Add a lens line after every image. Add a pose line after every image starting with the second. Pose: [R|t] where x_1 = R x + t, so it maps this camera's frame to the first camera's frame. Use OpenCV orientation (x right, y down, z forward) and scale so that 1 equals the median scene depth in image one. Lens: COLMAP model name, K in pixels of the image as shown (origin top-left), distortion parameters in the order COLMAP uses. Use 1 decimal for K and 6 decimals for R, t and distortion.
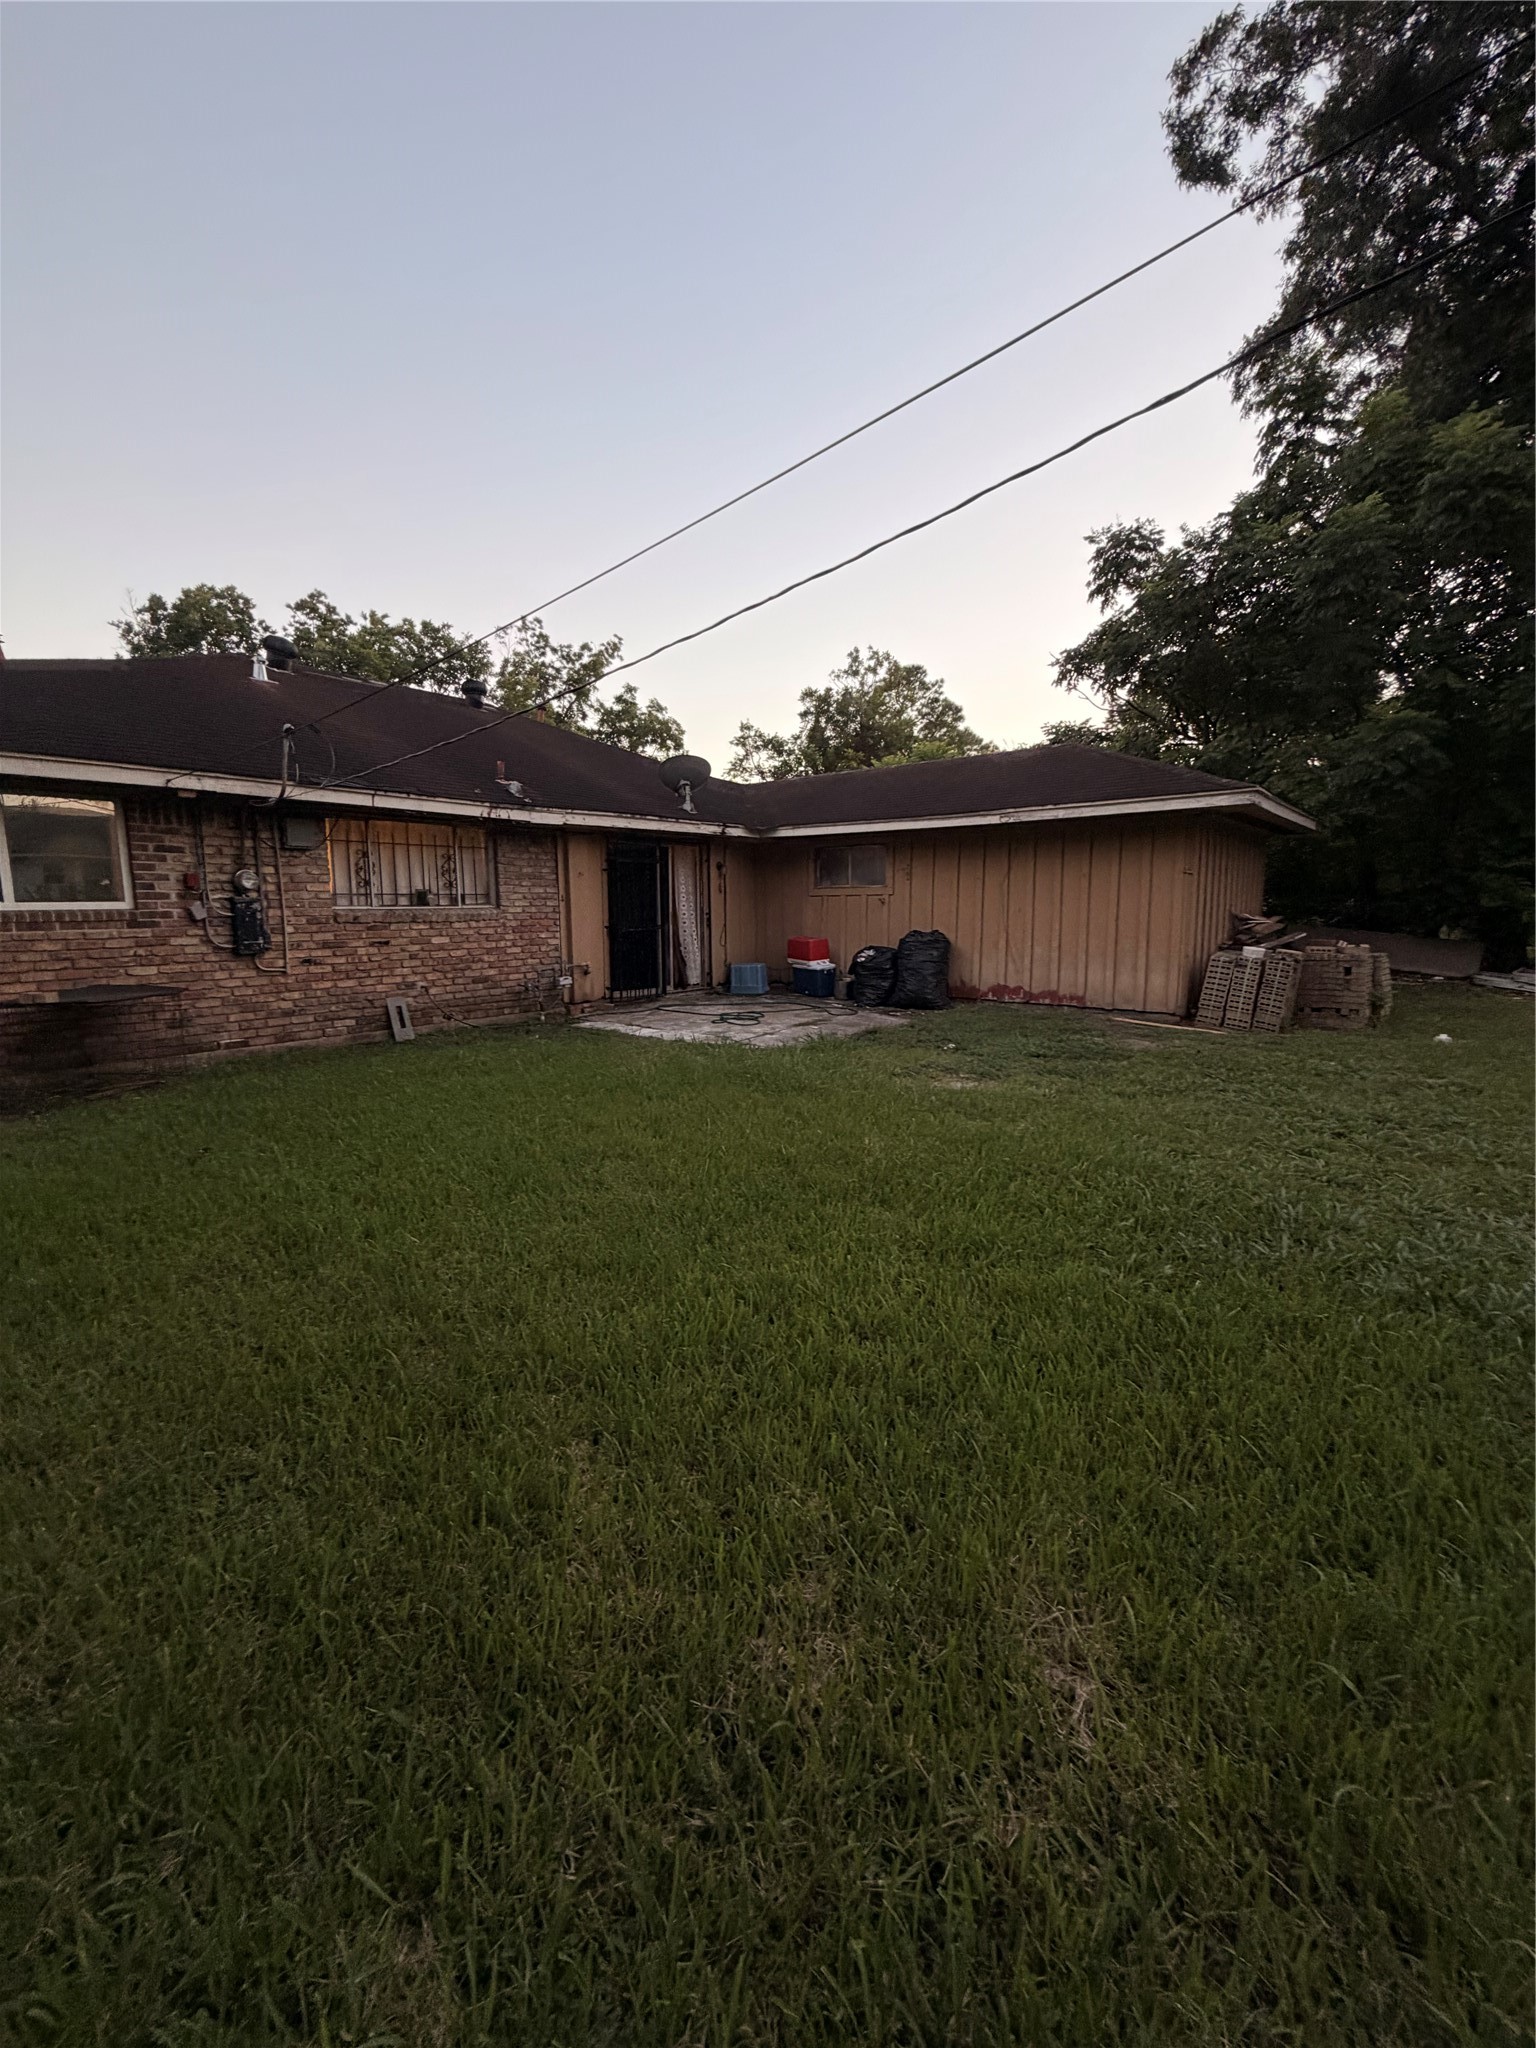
lens RADIAL K [[812.5, 0, 768.9], [0, 812.5, 1022.5], [0, 0, 1]] dist [-0.001115, 0.000386]
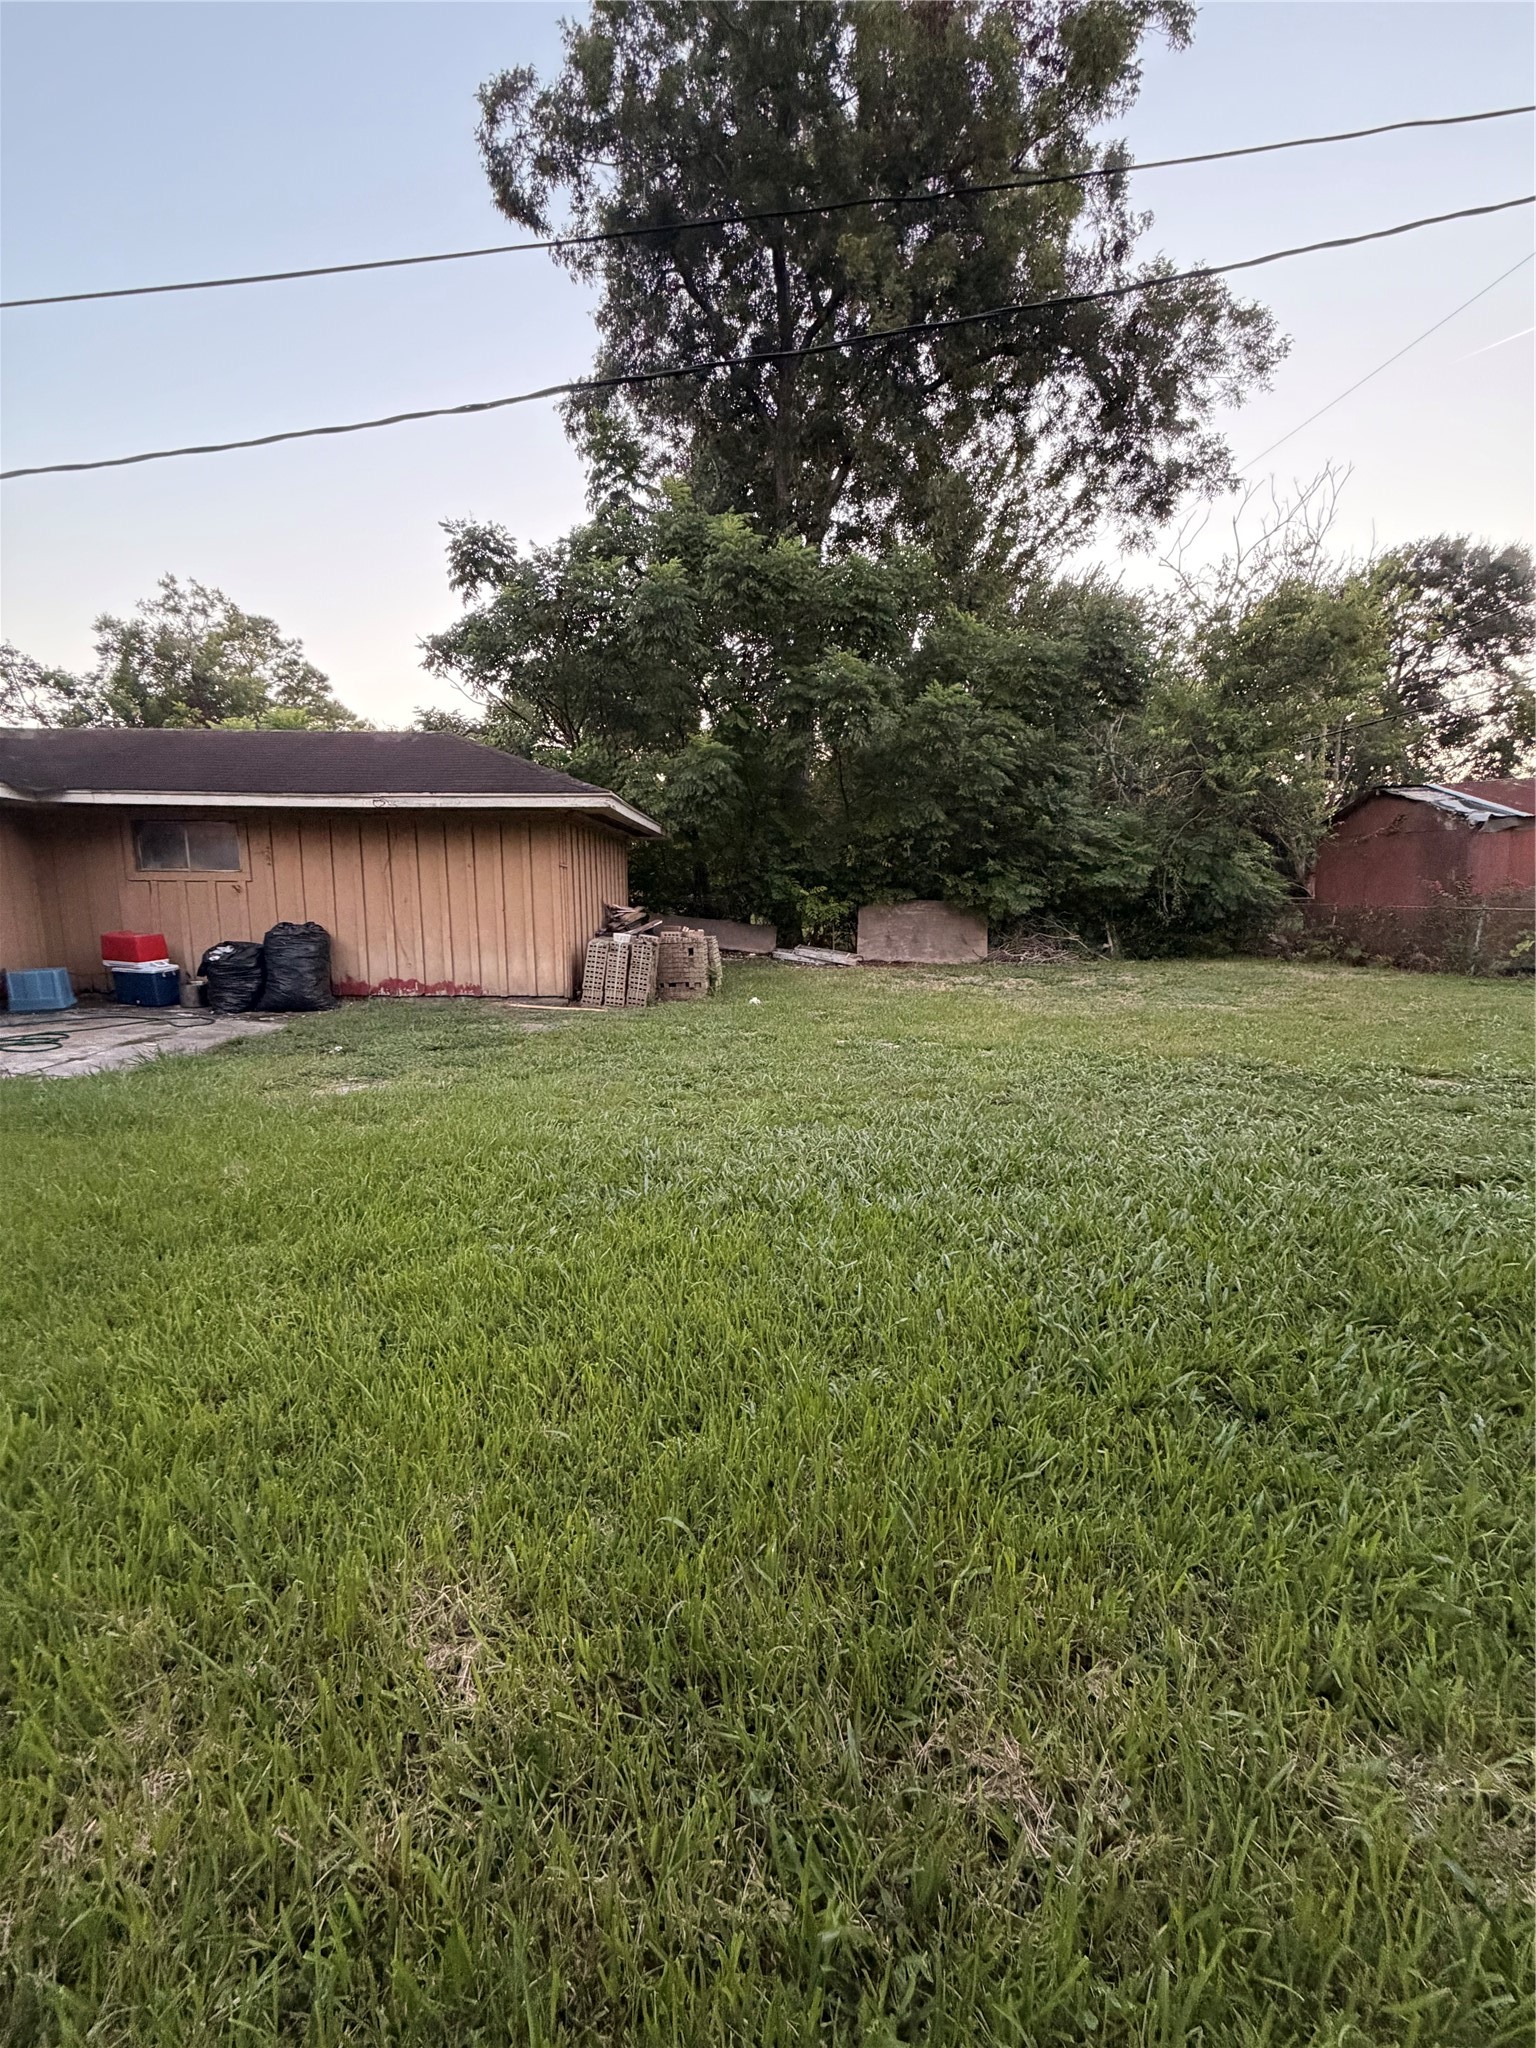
lens RADIAL K [[812.5, 0, 764.0], [0, 812.5, 1024.1], [0, 0, 1]] dist [-0.001115, 0.000386]
pose [[0.766662, -0.090957, 0.635575, 0.029463], [0.082567, 0.995662, 0.042893, 0.004041], [-0.636719, 0.019593, 0.770847, -0.016075]]
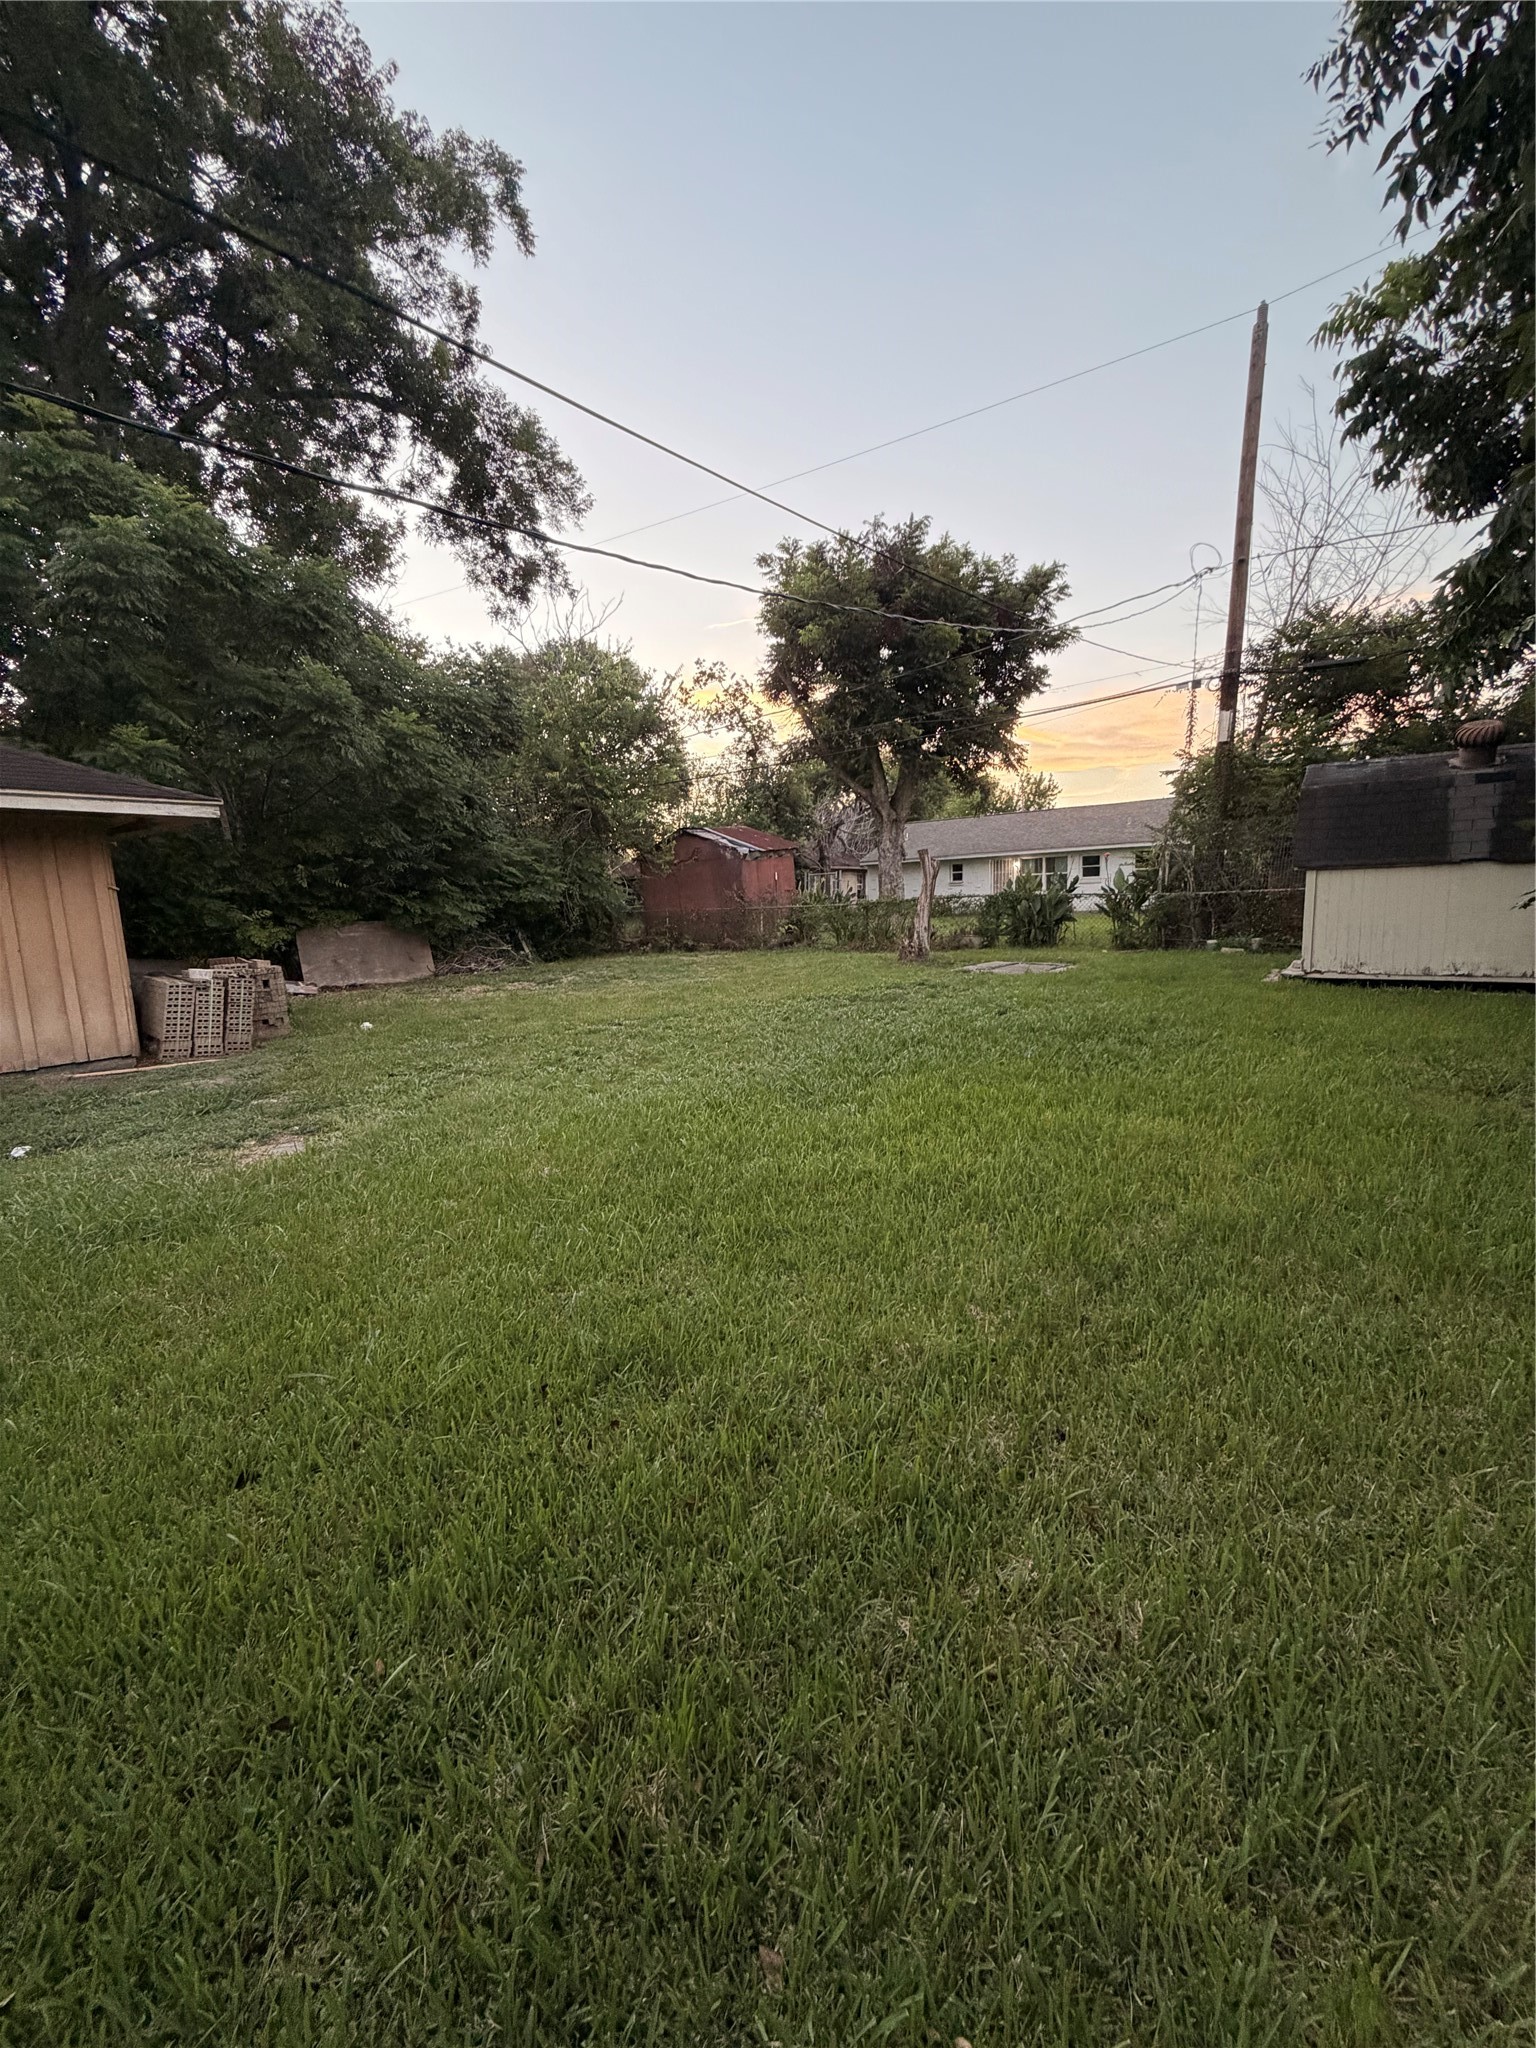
lens RADIAL K [[812.5, 0, 775.6], [0, 812.5, 1011.0], [0, 0, 1]] dist [-0.001115, 0.000386]
pose [[-0.060750, -0.124171, 0.990399, -0.922783], [0.180673, 0.974474, 0.133257, -0.115977], [-0.981665, 0.187033, -0.036765, 0.901645]]
